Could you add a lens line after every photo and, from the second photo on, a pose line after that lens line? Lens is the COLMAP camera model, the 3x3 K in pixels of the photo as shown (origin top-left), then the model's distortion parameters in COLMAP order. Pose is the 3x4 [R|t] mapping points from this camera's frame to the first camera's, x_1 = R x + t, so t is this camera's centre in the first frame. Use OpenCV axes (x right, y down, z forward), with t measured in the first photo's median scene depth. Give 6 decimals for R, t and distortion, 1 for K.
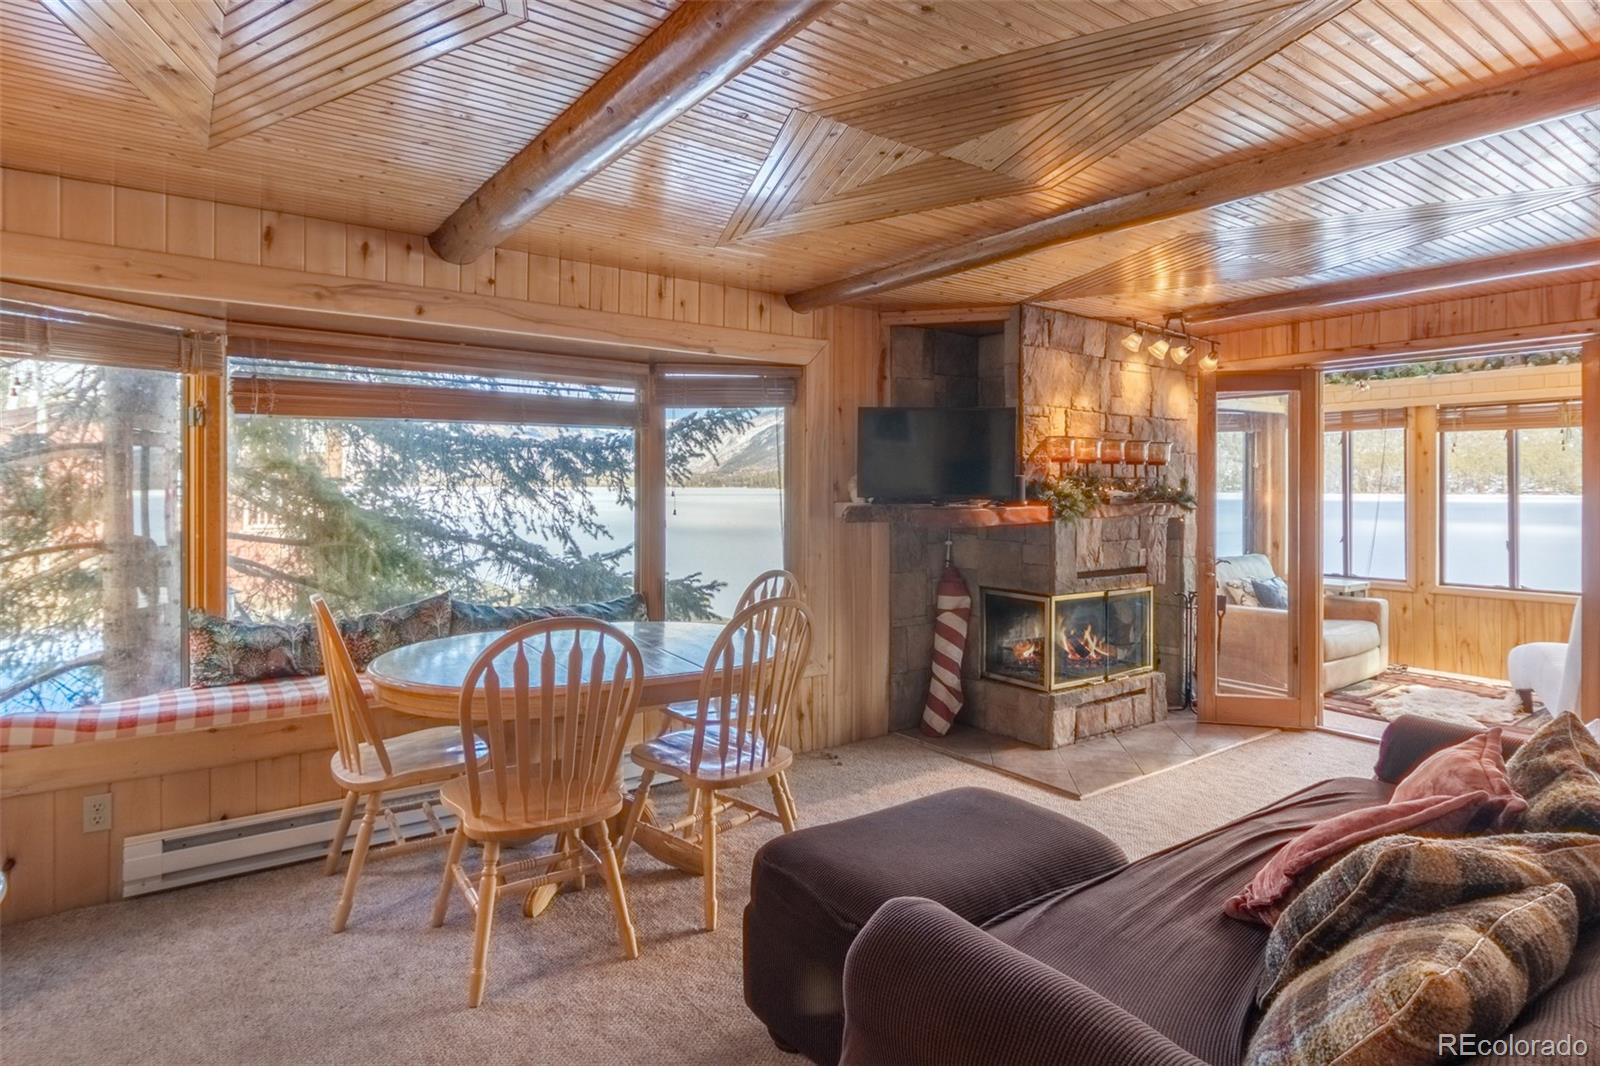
lens RADIAL K [[865.3, 0, 794.9], [0, 865.3, 484.7], [0, 0, 1]] dist [-0.008487, -0.005984]
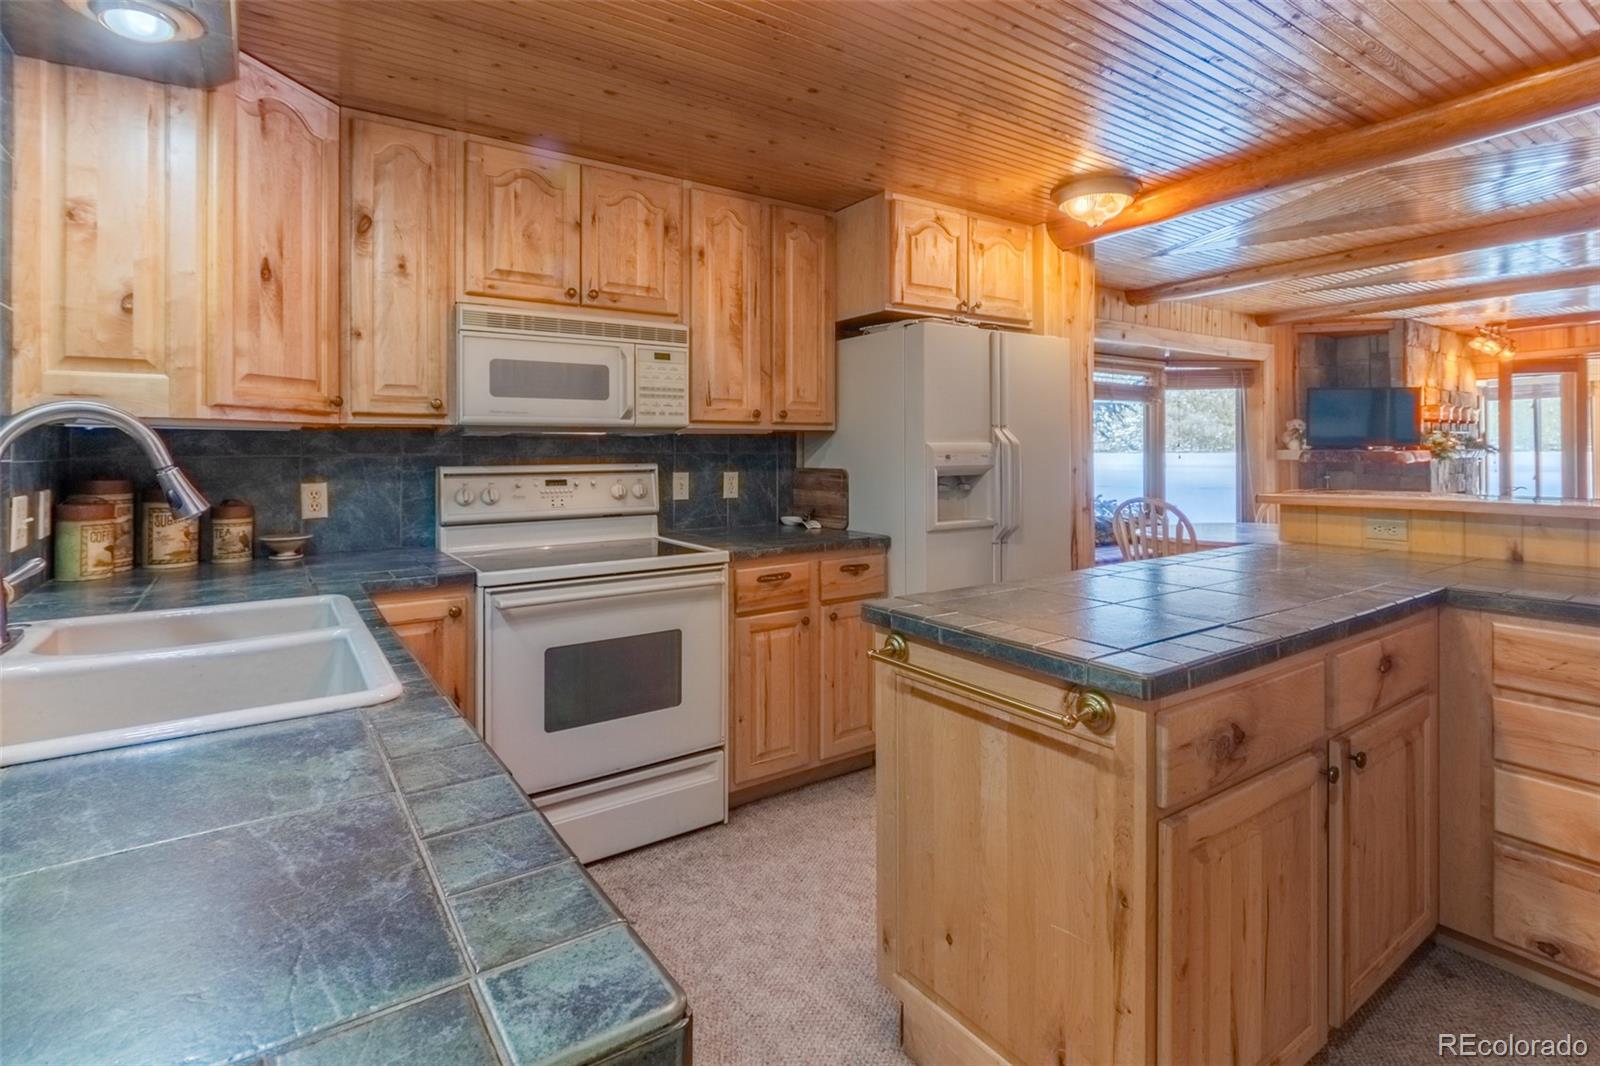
lens RADIAL K [[761.0, 0, 804.3], [0, 761.0, 449.3], [0, 0, 1]] dist [-0.000901, -0.003549]
pose [[0.999103, -0.008981, -0.041381, -0.731199], [0.008938, 0.999959, -0.001204, 0.013739], [0.041390, 0.000833, 0.999143, -0.381821]]
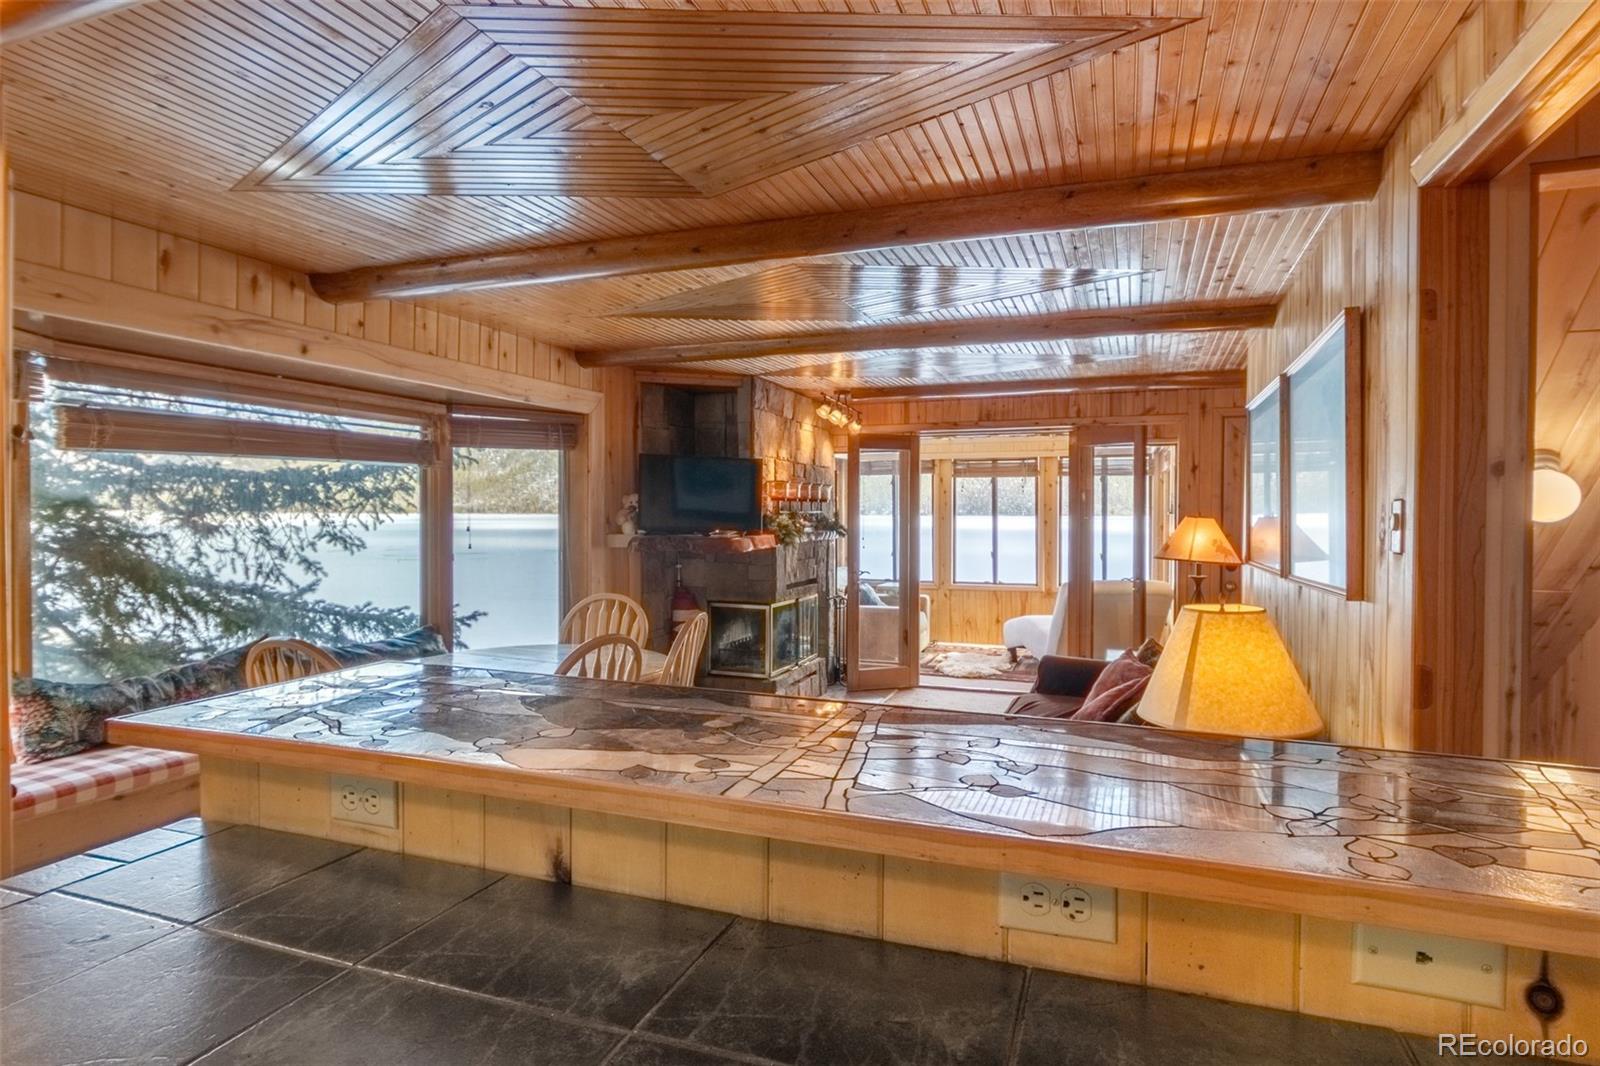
lens RADIAL K [[865.3, 0, 808.6], [0, 865.3, 523.8], [0, 0, 1]] dist [-0.008487, -0.005984]
pose [[0.833409, -0.010563, 0.552556, -0.364902], [0.001082, 0.999847, 0.017482, -0.013440], [-0.552656, -0.013972, 0.833292, -0.106112]]
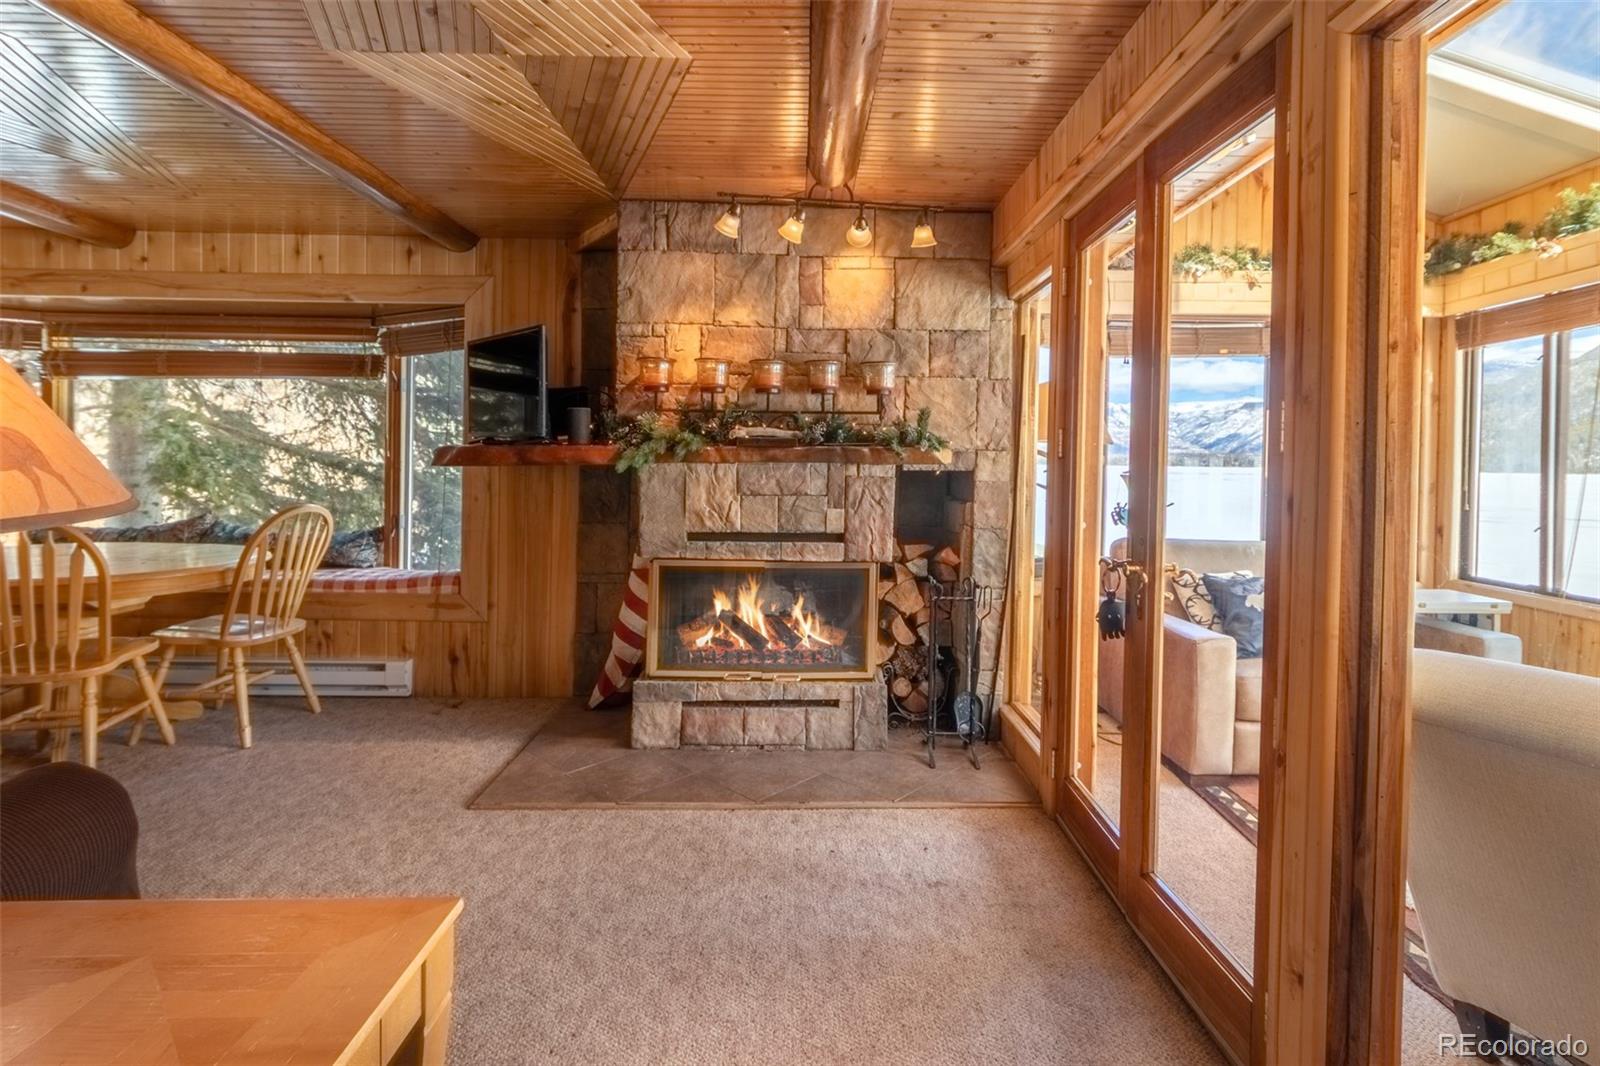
lens RADIAL K [[761.0, 0, 833.6], [0, 761.0, 468.1], [0, 0, 1]] dist [-0.000901, -0.003549]
pose [[0.828563, 0.008647, -0.559829, 0.819937], [-0.005286, 0.999957, 0.007621, 0.037679], [0.559871, -0.003355, 0.828573, 0.502833]]
